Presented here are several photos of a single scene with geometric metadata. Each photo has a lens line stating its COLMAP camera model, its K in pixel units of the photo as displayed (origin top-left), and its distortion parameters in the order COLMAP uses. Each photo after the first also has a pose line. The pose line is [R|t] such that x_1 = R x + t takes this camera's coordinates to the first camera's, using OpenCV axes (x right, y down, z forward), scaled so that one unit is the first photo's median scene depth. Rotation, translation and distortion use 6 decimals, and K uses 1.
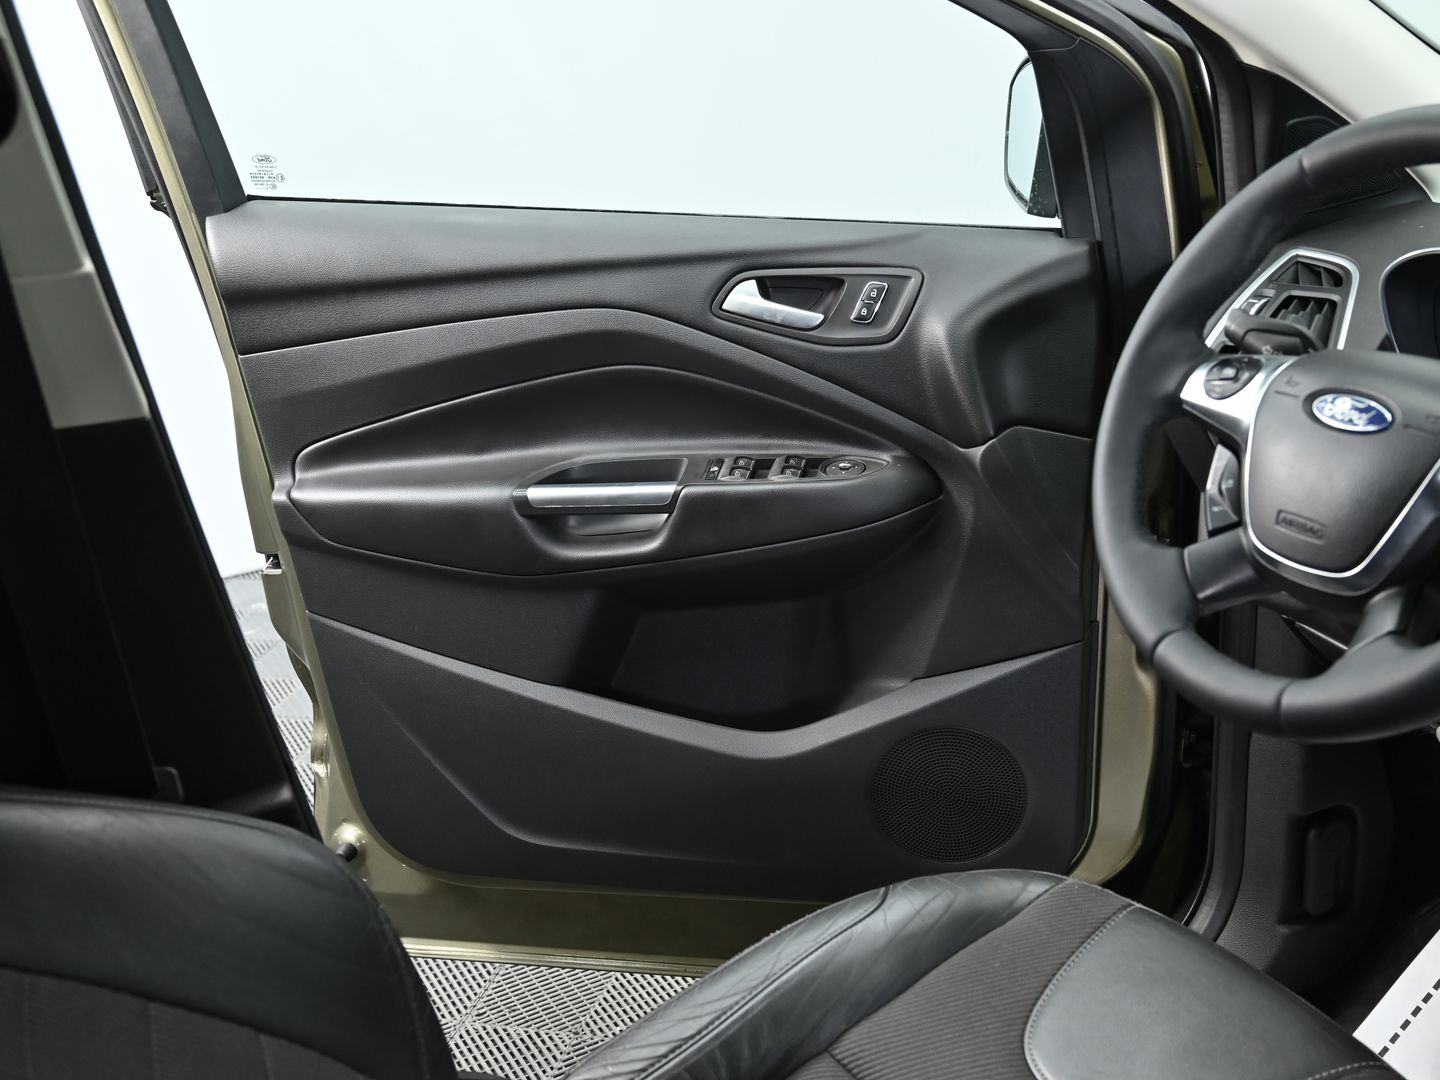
lens RADIAL K [[1716.9, 0, 720.0], [0, 1716.9, 540.0], [0, 0, 1]] dist [0.001148, 0.003494]
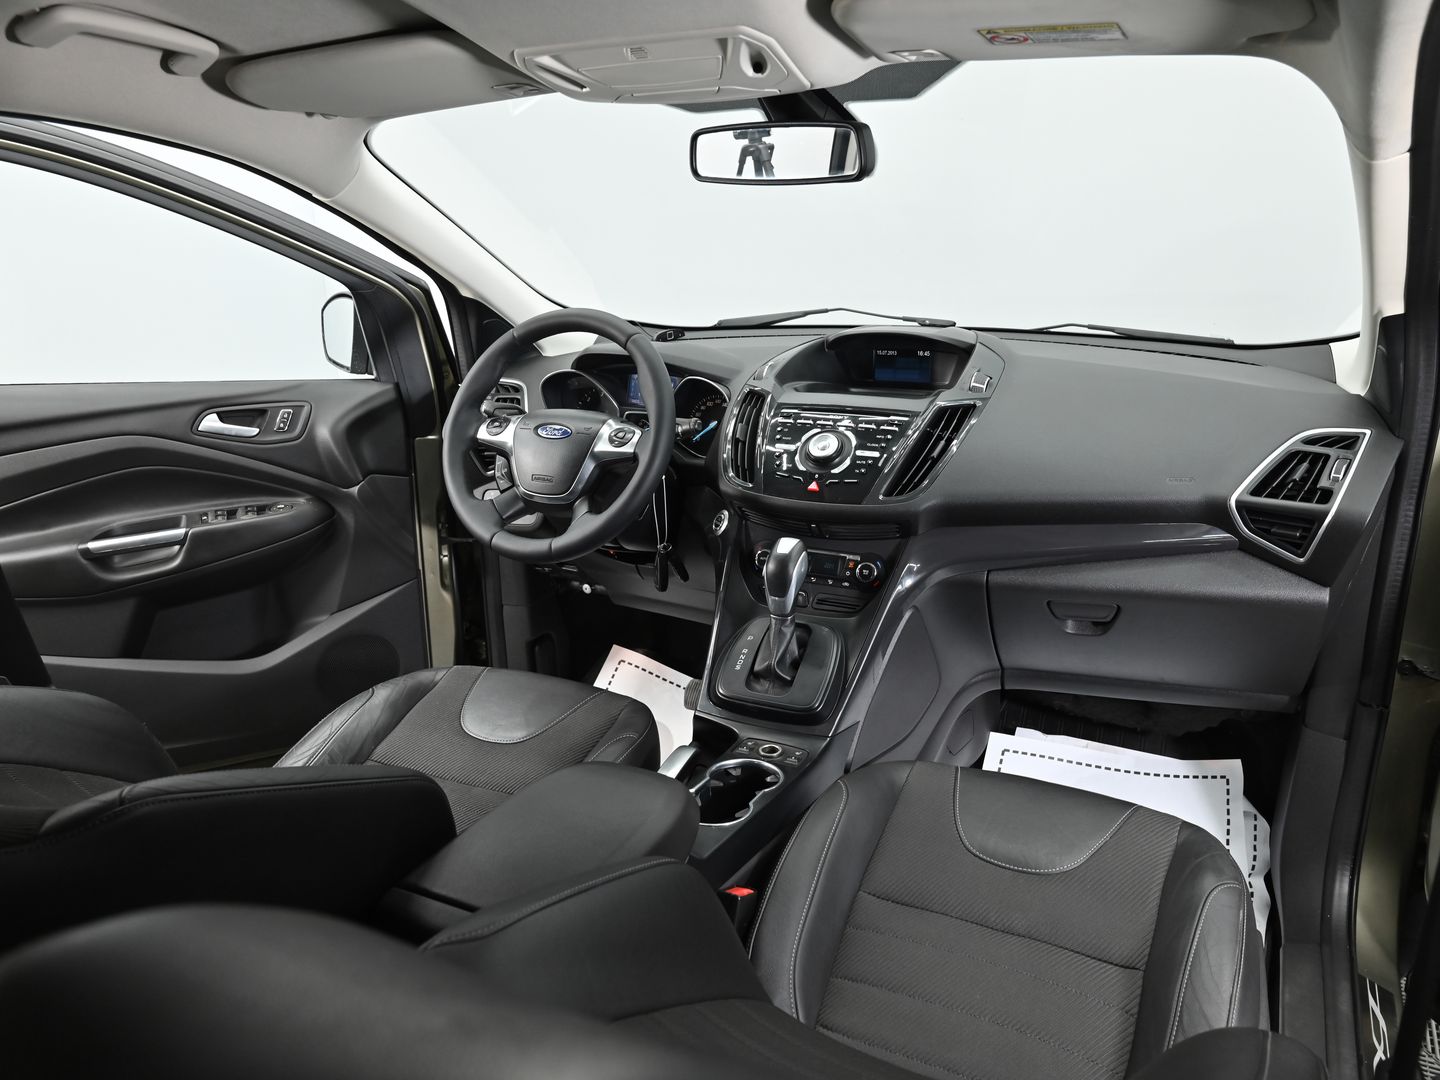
lens RADIAL K [[1125.3, 0, 720.0], [0, 1125.3, 540.0], [0, 0, 1]] dist [0.001910, 0.001047]
pose [[0.809085, -0.131143, 0.572873, -0.256449], [0.168872, 0.985554, -0.012888, 0.092809], [-0.562906, 0.107170, 0.819543, -0.297746]]
